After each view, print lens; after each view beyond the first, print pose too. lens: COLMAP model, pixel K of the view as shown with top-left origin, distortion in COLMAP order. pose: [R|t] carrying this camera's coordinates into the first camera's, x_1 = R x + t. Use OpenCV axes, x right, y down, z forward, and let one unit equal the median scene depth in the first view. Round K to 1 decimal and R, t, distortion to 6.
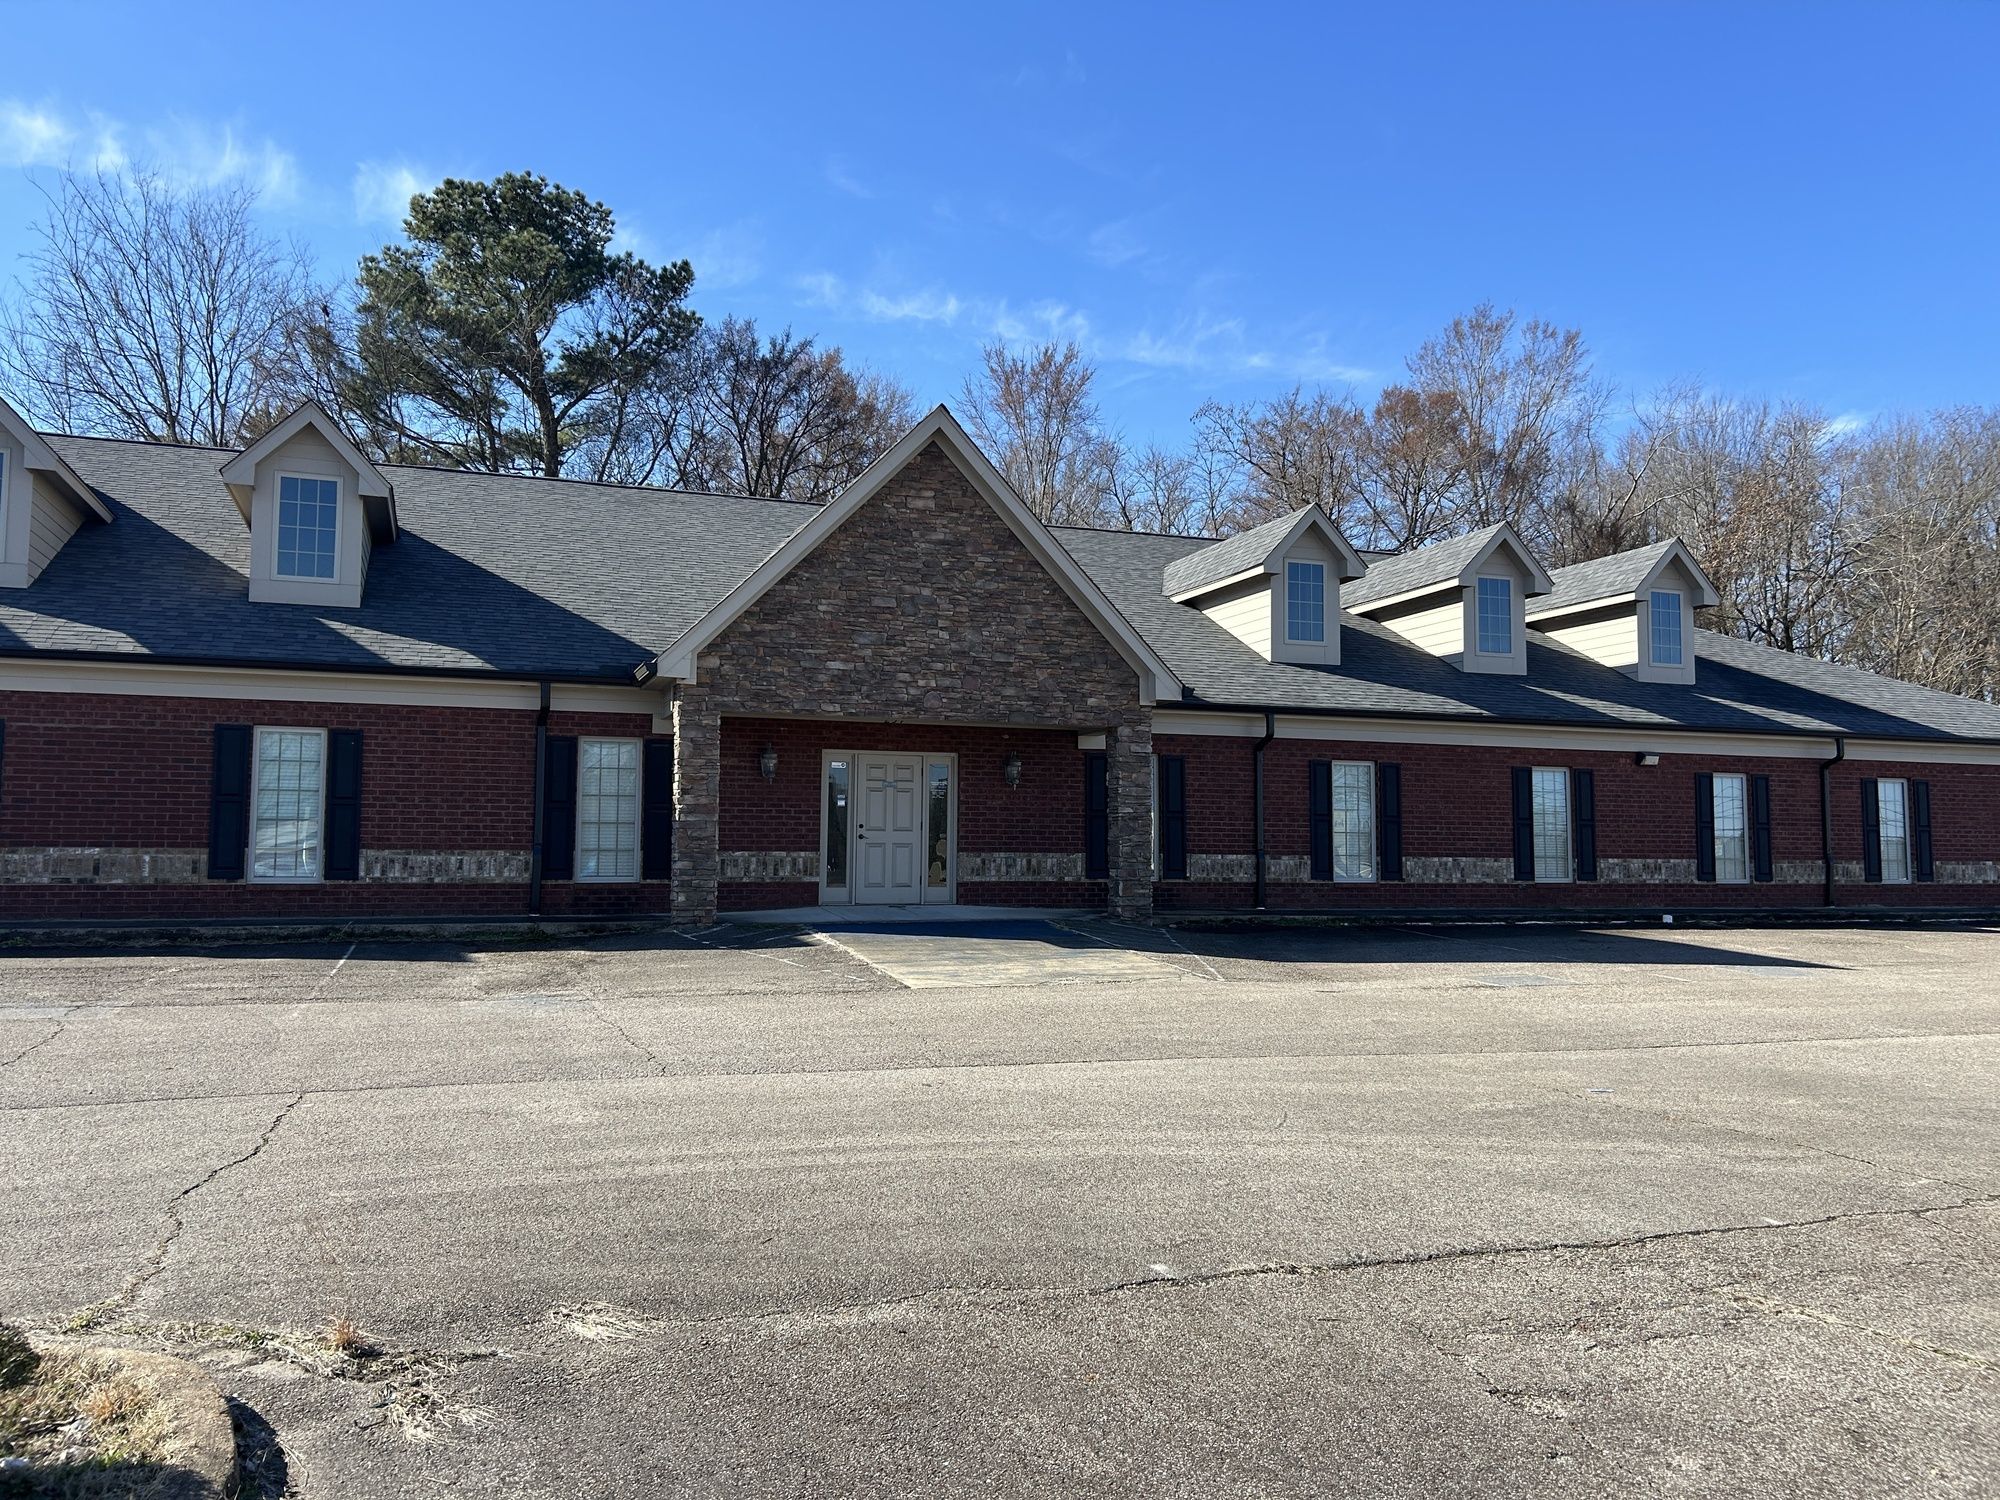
lens RADIAL K [[1509.3, 0, 1001.1], [0, 1509.3, 732.0], [0, 0, 1]] dist [0.059078, -0.062851]
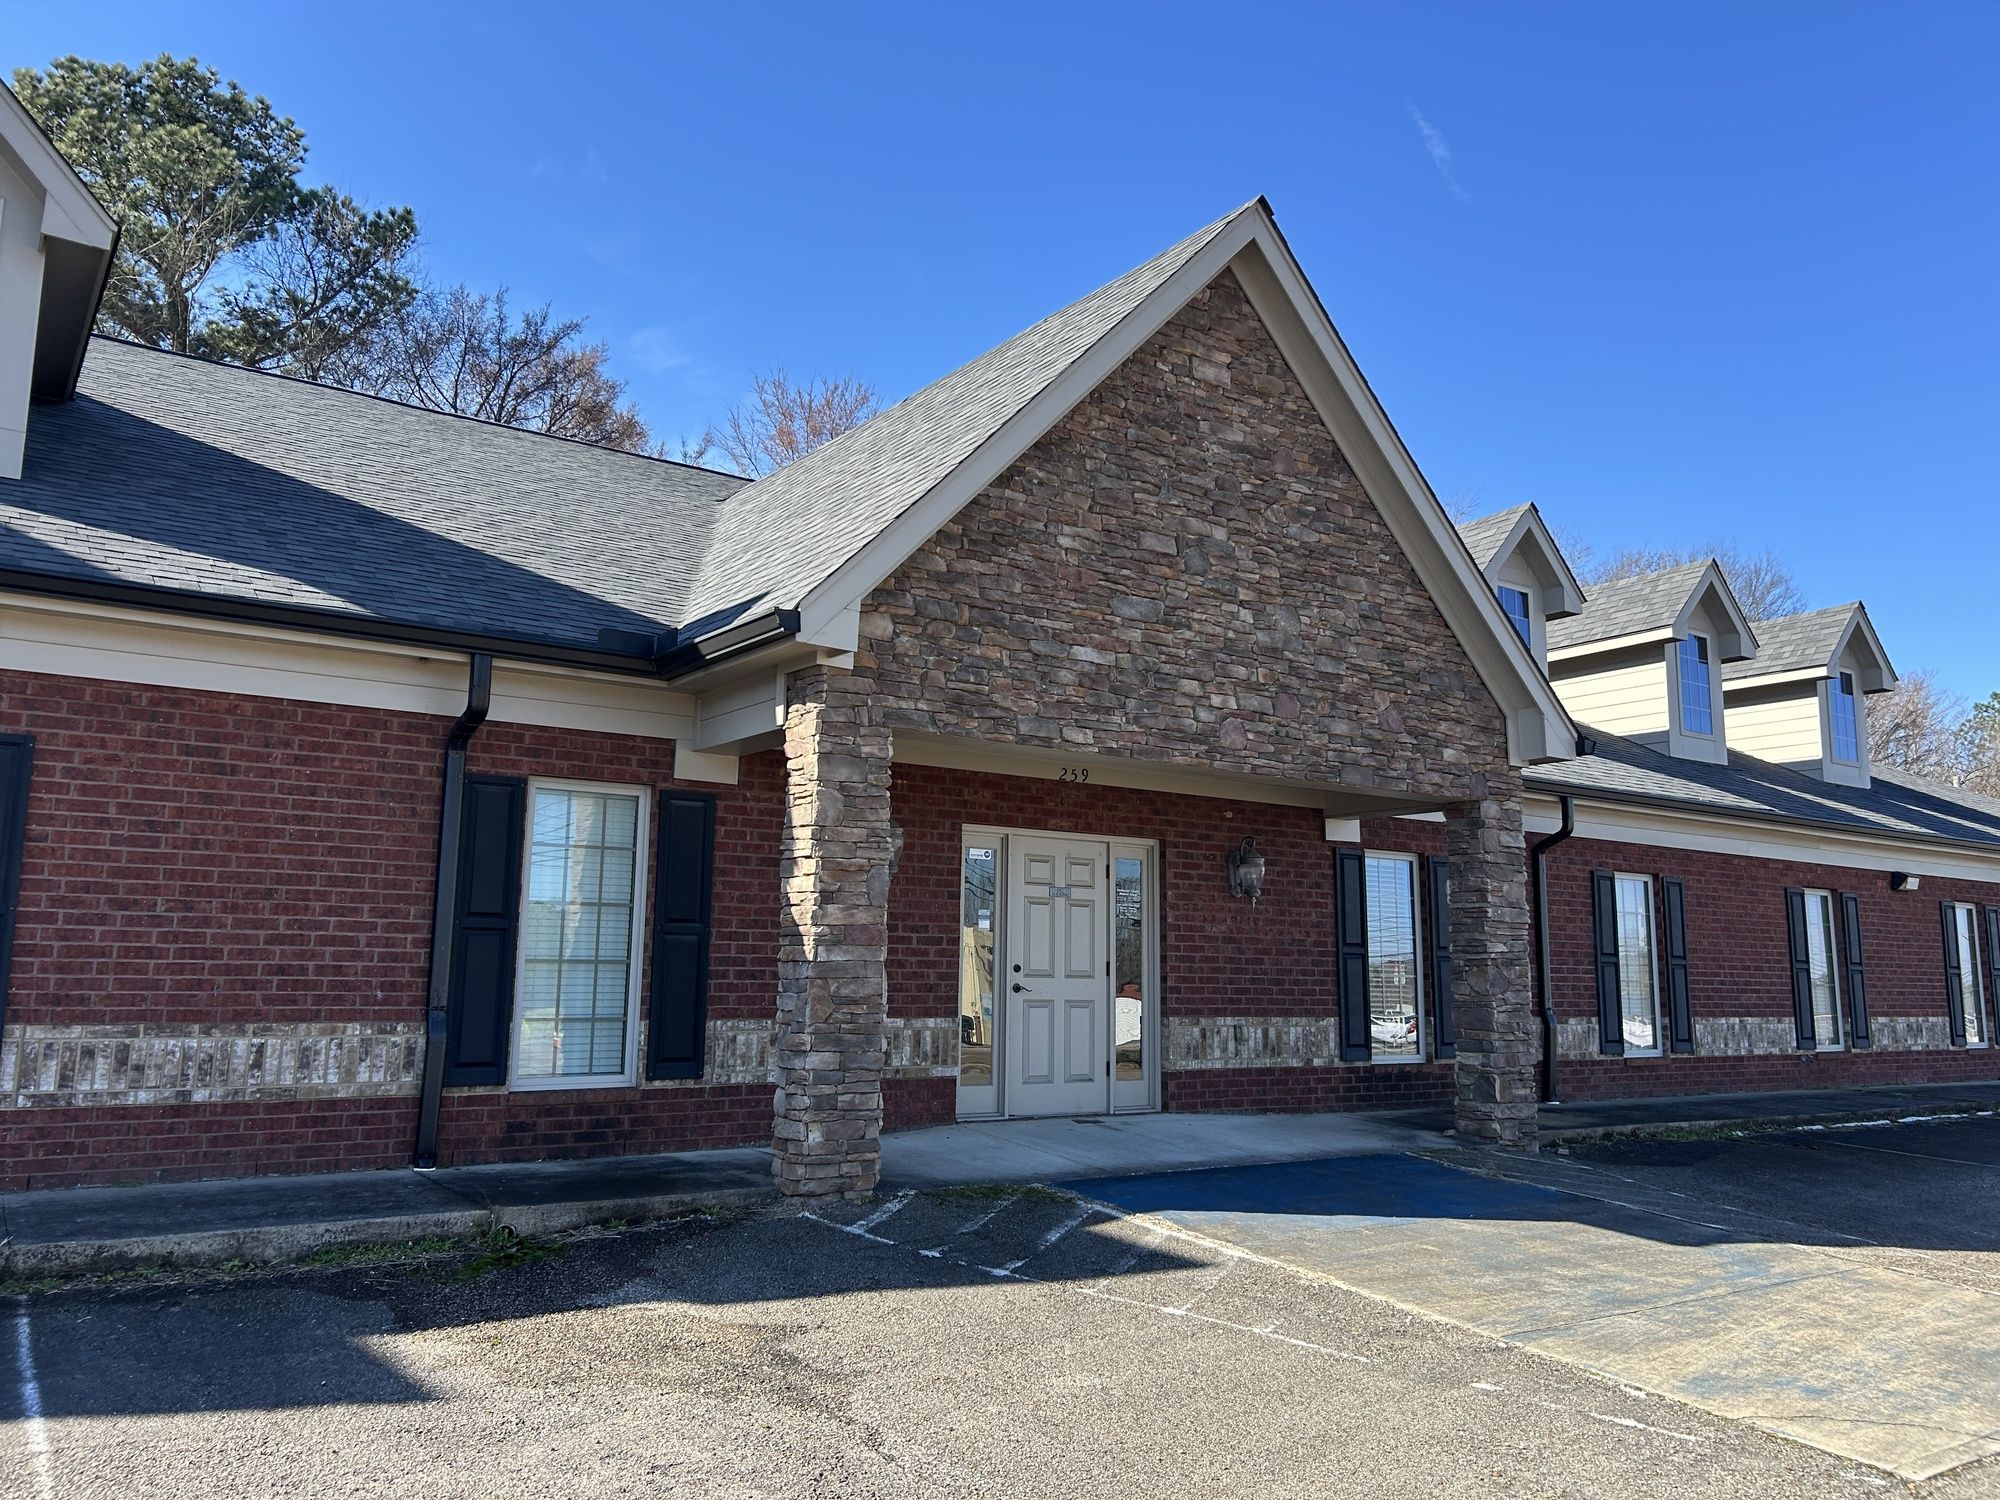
lens RADIAL K [[1509.3, 0, 1001.5], [0, 1509.3, 733.3], [0, 0, 1]] dist [0.059078, -0.062851]
pose [[0.965916, 0.047402, 0.254480, -0.237024], [-0.027602, 0.996346, -0.080822, 0.021675], [-0.257382, 0.071043, 0.963695, 0.462768]]
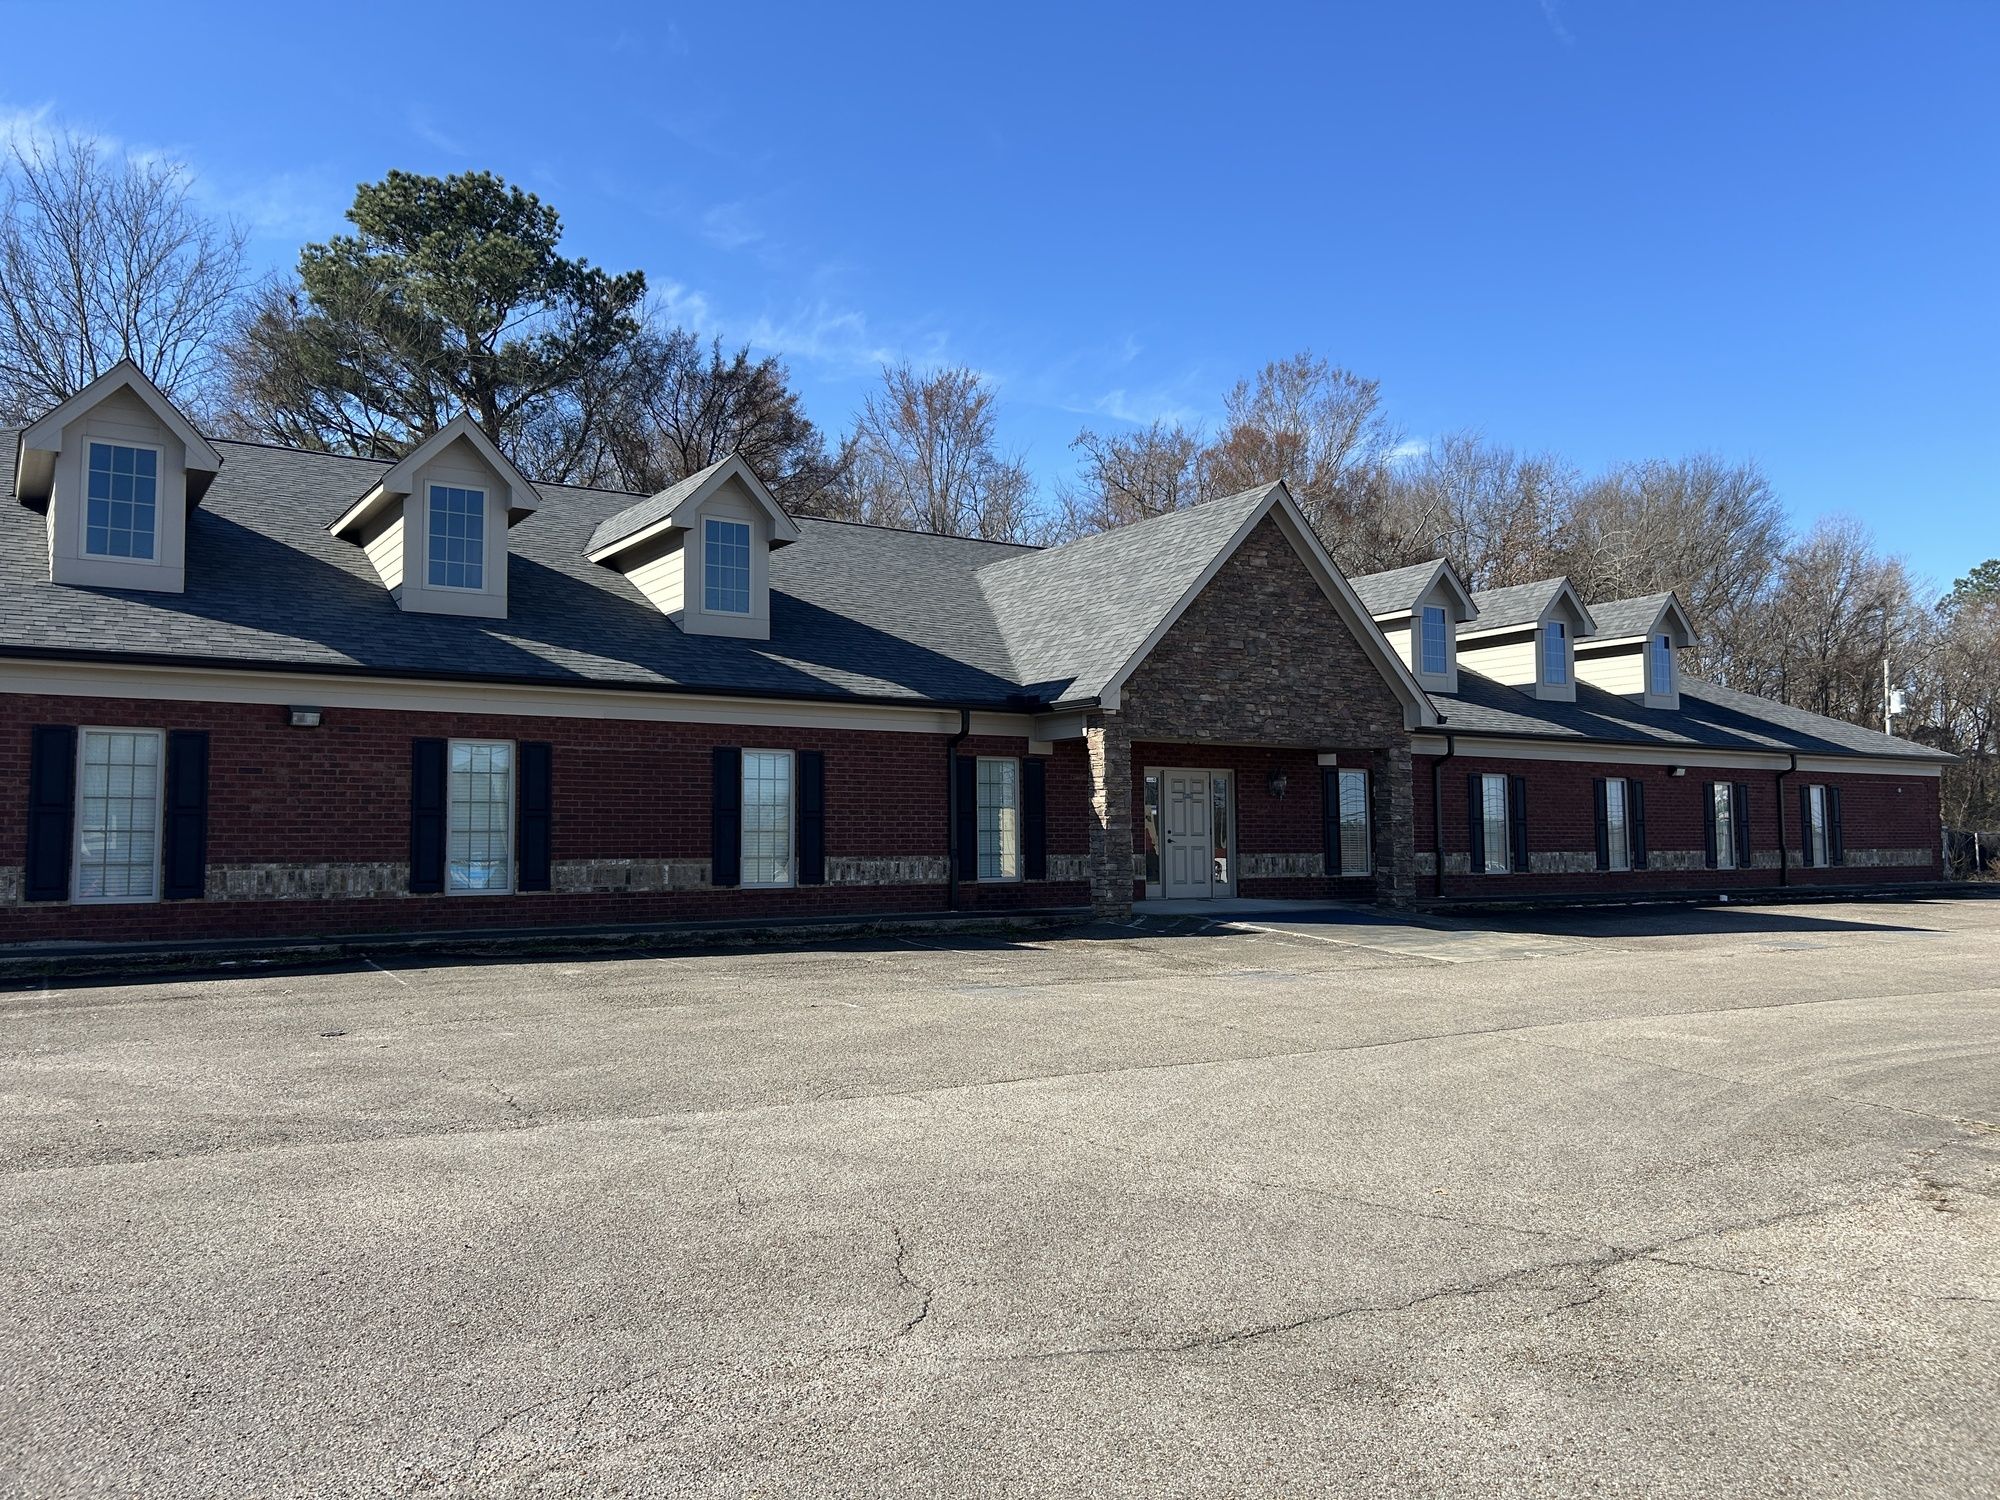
lens RADIAL K [[1509.3, 0, 997.0], [0, 1509.3, 739.1], [0, 0, 1]] dist [0.059078, -0.062851]
pose [[0.973942, 0.004346, 0.226754, -0.481092], [-0.006321, 0.999948, 0.007986, -0.017823], [-0.226708, -0.009211, 0.973919, -0.107431]]
